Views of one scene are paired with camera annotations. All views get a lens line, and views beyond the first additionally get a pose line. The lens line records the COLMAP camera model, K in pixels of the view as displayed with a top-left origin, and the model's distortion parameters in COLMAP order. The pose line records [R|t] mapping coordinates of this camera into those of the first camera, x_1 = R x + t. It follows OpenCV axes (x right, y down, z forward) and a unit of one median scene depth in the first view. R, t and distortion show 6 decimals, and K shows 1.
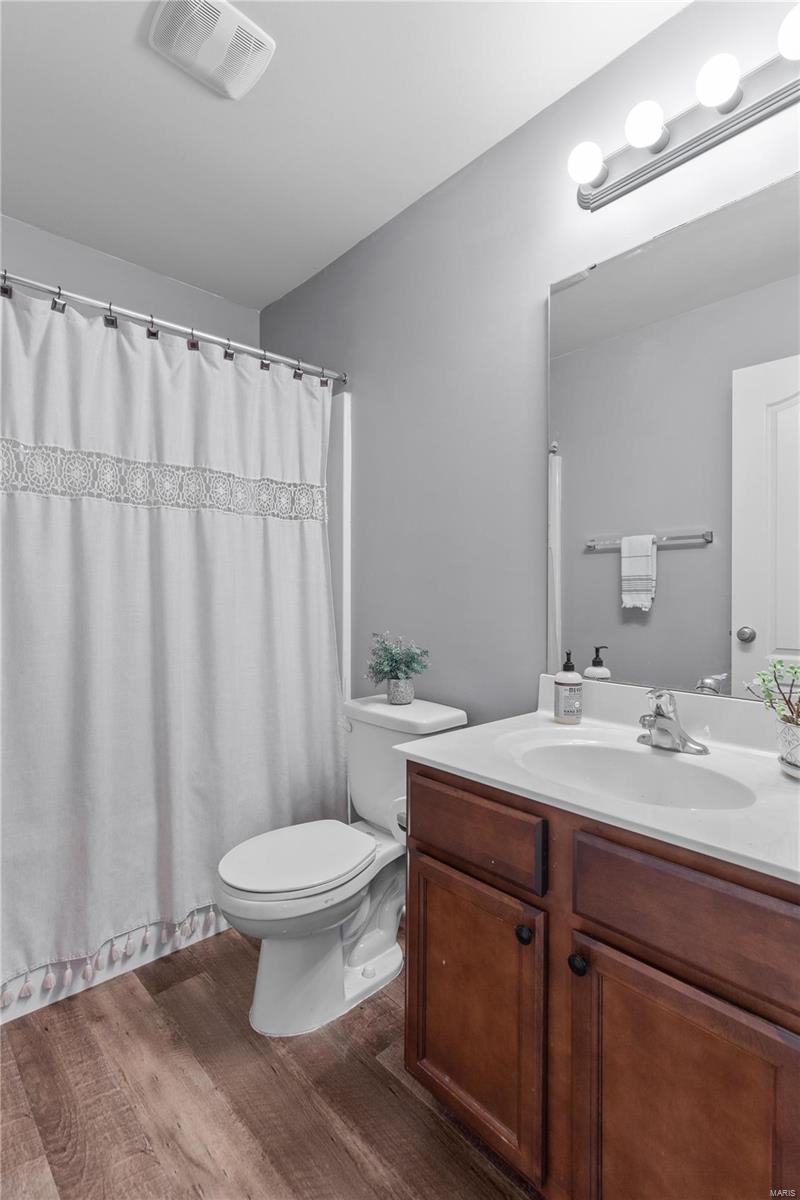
lens RADIAL K [[532.1, 0, 400.0], [0, 532.1, 600.0], [0, 0, 1]] dist [0.002257, 0.000208]
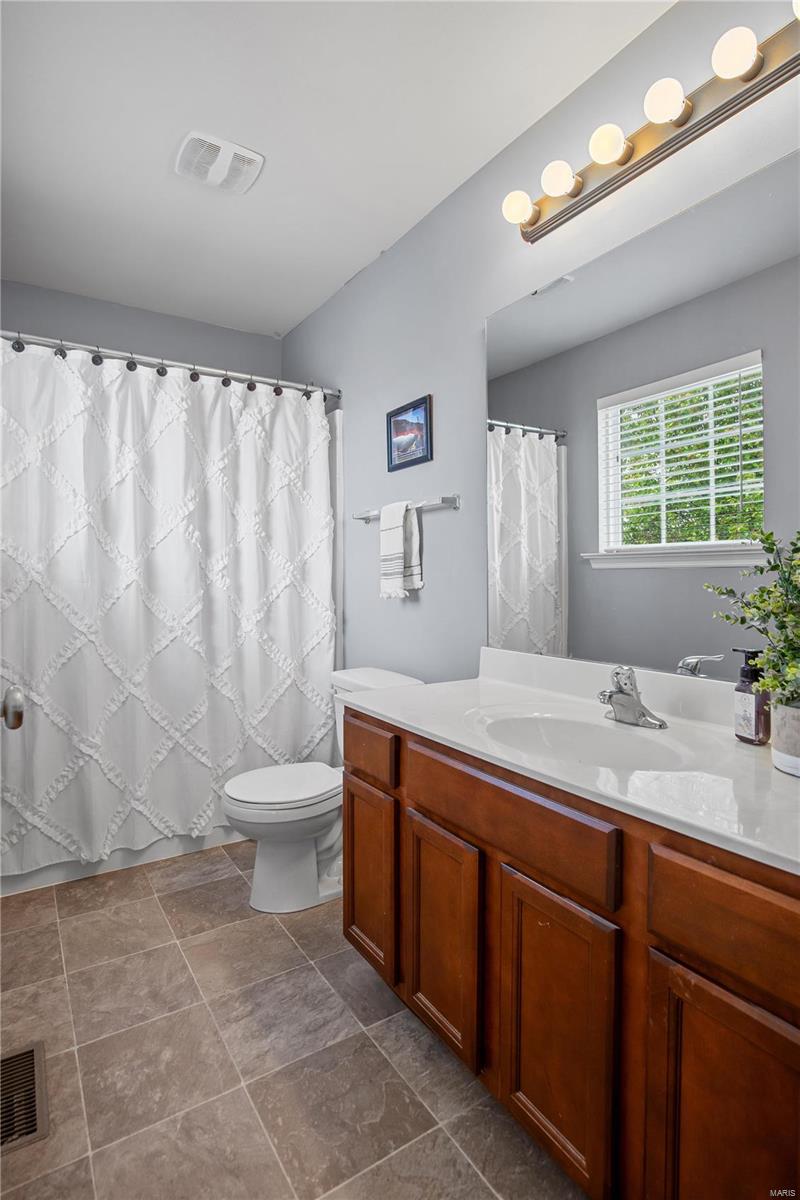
lens RADIAL K [[553.5, 0, 349.6], [0, 553.5, 599.7], [0, 0, 1]] dist [-0.000738, -0.001232]
pose [[0.975478, 0.005550, -0.220025, 0.213150], [-0.001525, 0.999828, 0.018461, 0.007662], [0.220090, -0.017672, 0.975320, -0.221014]]
